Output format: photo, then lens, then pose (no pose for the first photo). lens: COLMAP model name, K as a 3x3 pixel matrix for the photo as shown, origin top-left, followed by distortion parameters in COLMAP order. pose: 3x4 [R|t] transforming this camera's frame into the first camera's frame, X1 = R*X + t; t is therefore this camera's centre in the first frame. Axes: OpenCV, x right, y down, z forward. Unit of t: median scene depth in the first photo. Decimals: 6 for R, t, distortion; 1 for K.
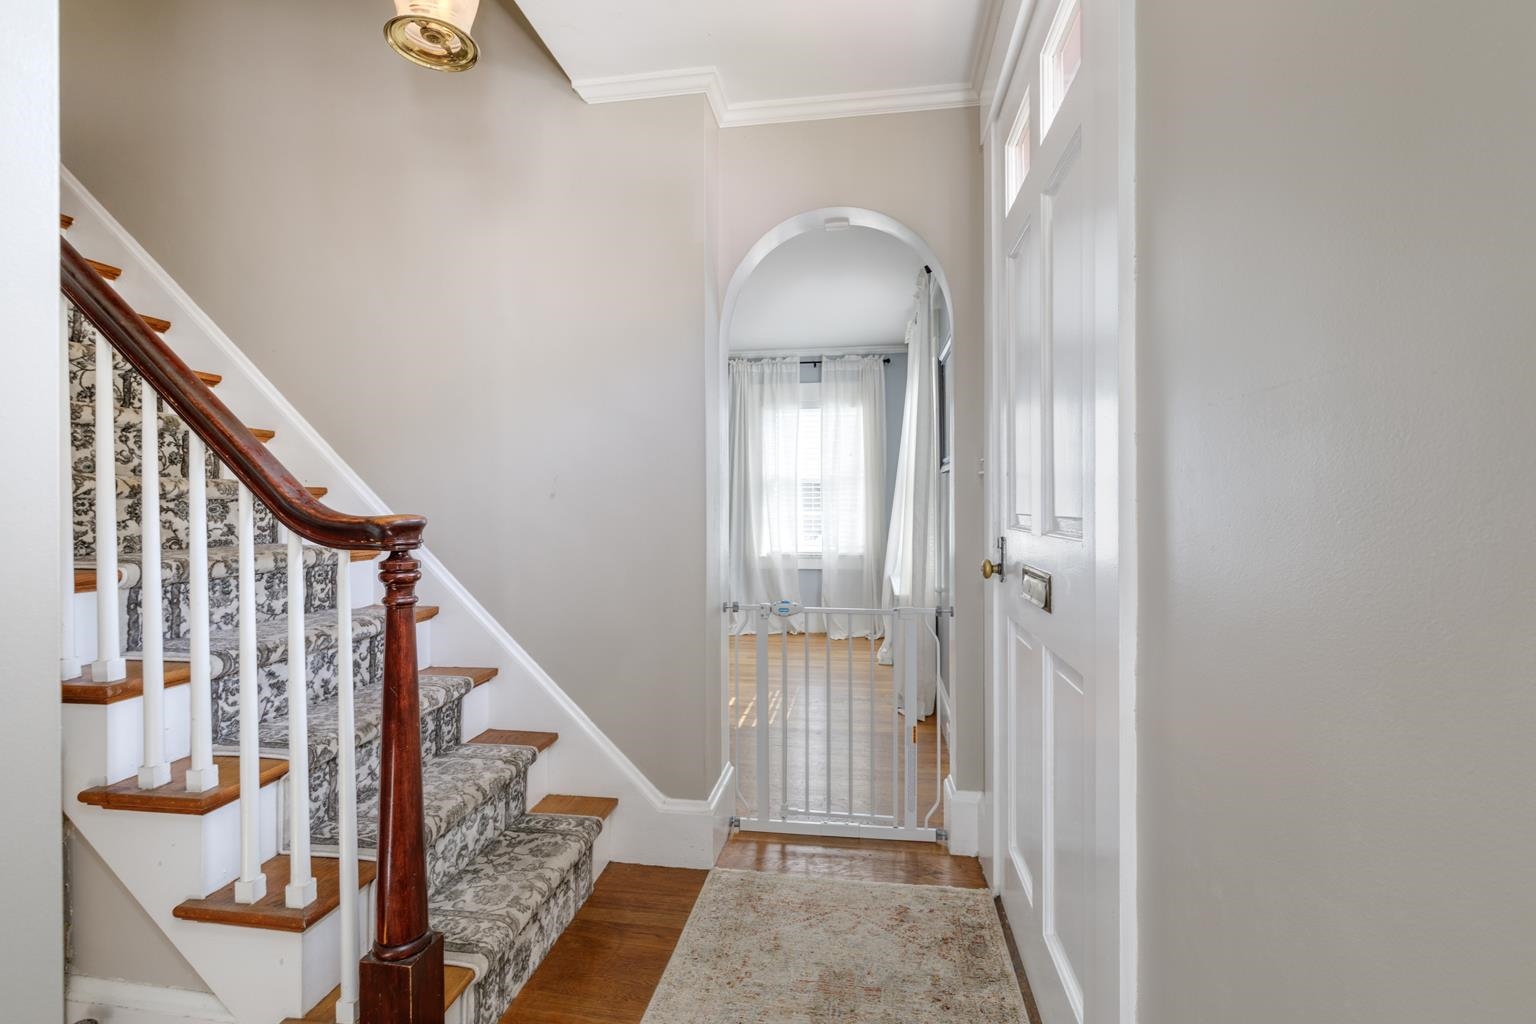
lens RADIAL K [[709.7, 0, 751.8], [0, 709.7, 520.9], [0, 0, 1]] dist [0.000886, -0.000266]
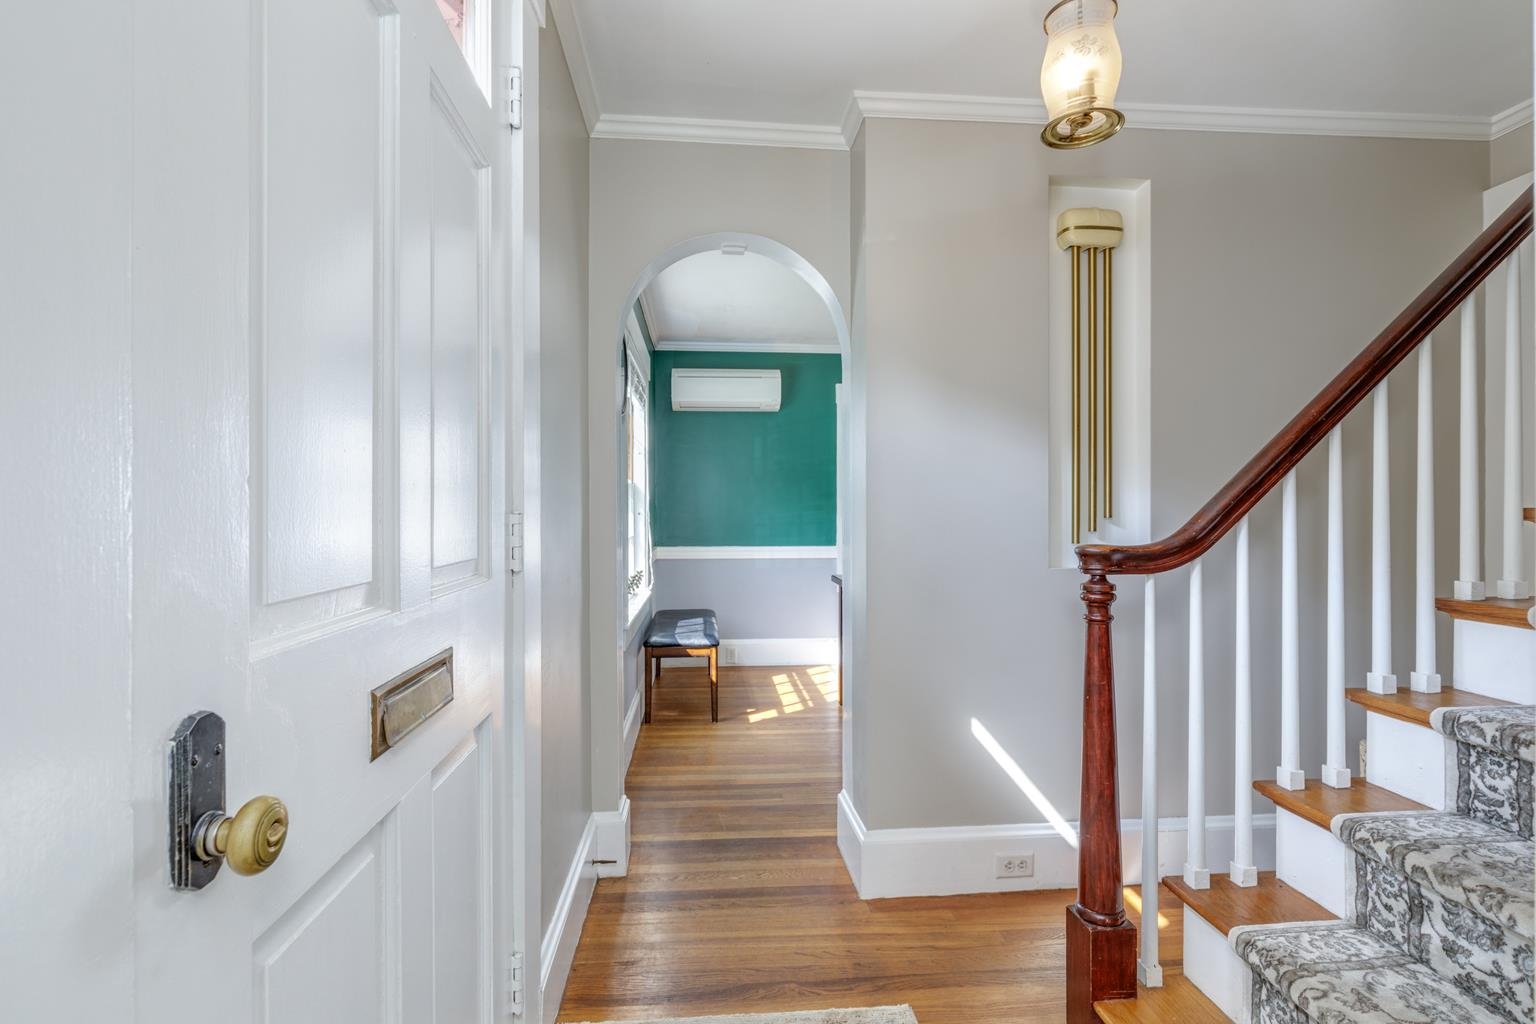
lens RADIAL K [[709.7, 0, 751.8], [0, 709.7, 520.9], [0, 0, 1]] dist [0.000886, -0.000266]
pose [[-0.971572, -0.002307, -0.236734, 0.265399], [-0.010474, 0.999392, 0.033247, -0.059299], [0.236514, 0.034781, -0.971005, 1.582068]]
